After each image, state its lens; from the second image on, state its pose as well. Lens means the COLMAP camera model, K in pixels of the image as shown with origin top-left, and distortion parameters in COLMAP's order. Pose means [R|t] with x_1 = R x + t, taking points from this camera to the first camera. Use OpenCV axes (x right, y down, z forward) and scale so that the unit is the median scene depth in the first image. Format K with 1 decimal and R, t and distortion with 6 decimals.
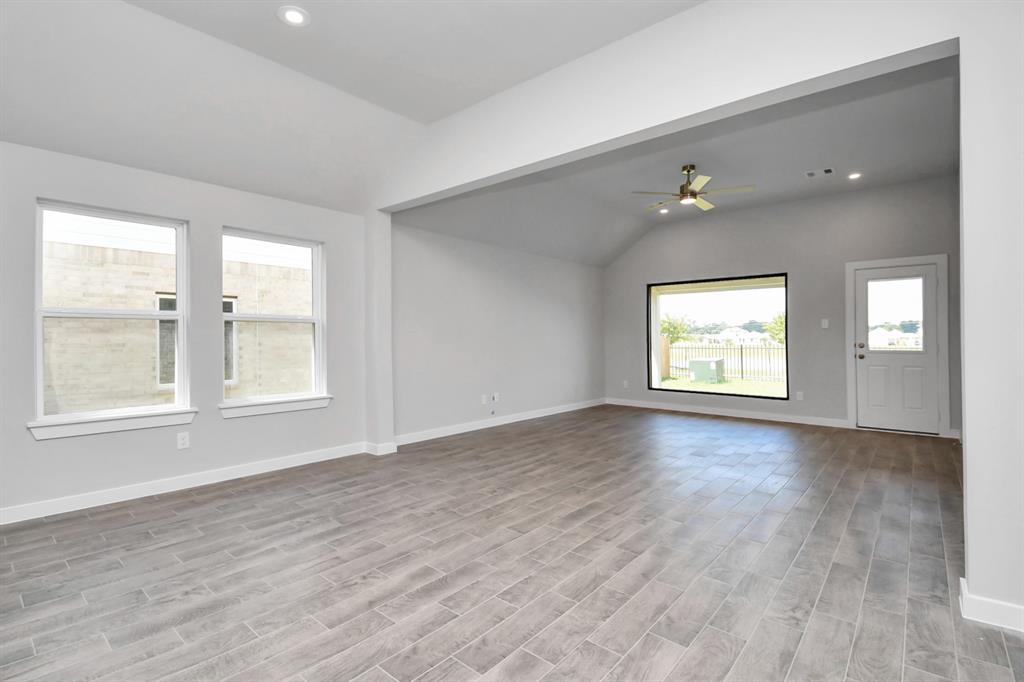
lens RADIAL K [[466.0, 0, 507.4], [0, 466.0, 337.5], [0, 0, 1]] dist [0.021316, -0.026669]
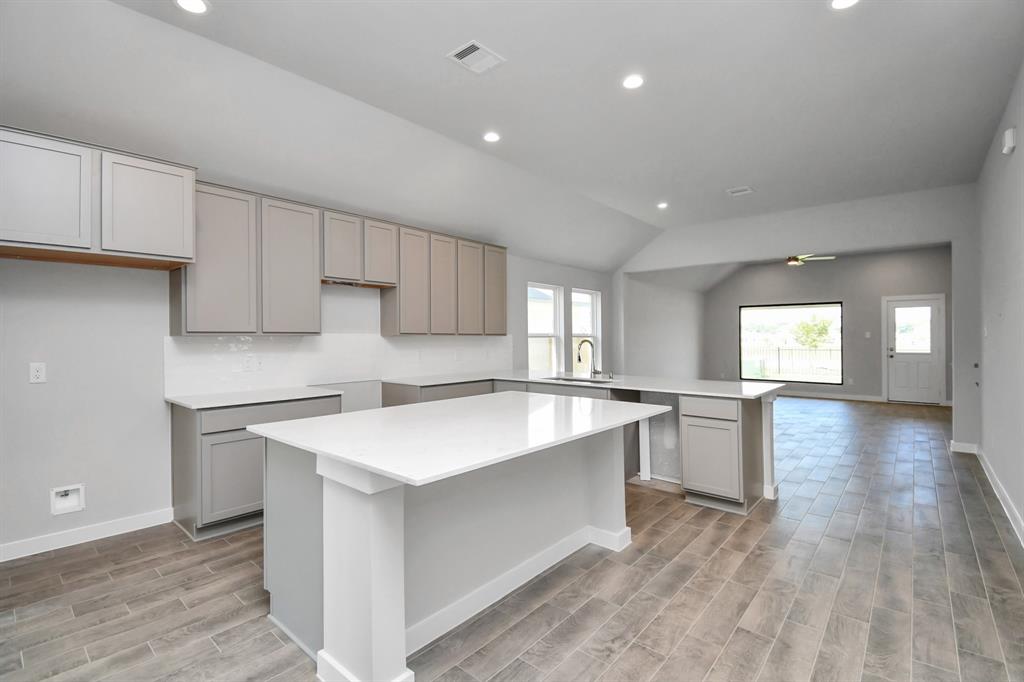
lens RADIAL K [[471.1, 0, 502.8], [0, 471.1, 340.3], [0, 0, 1]] dist [-0.027645, -0.000544]
pose [[0.999929, -0.001797, -0.011737, -0.539454], [0.001875, 0.999976, 0.006671, -0.026192], [0.011725, -0.006693, 0.999909, -0.577534]]
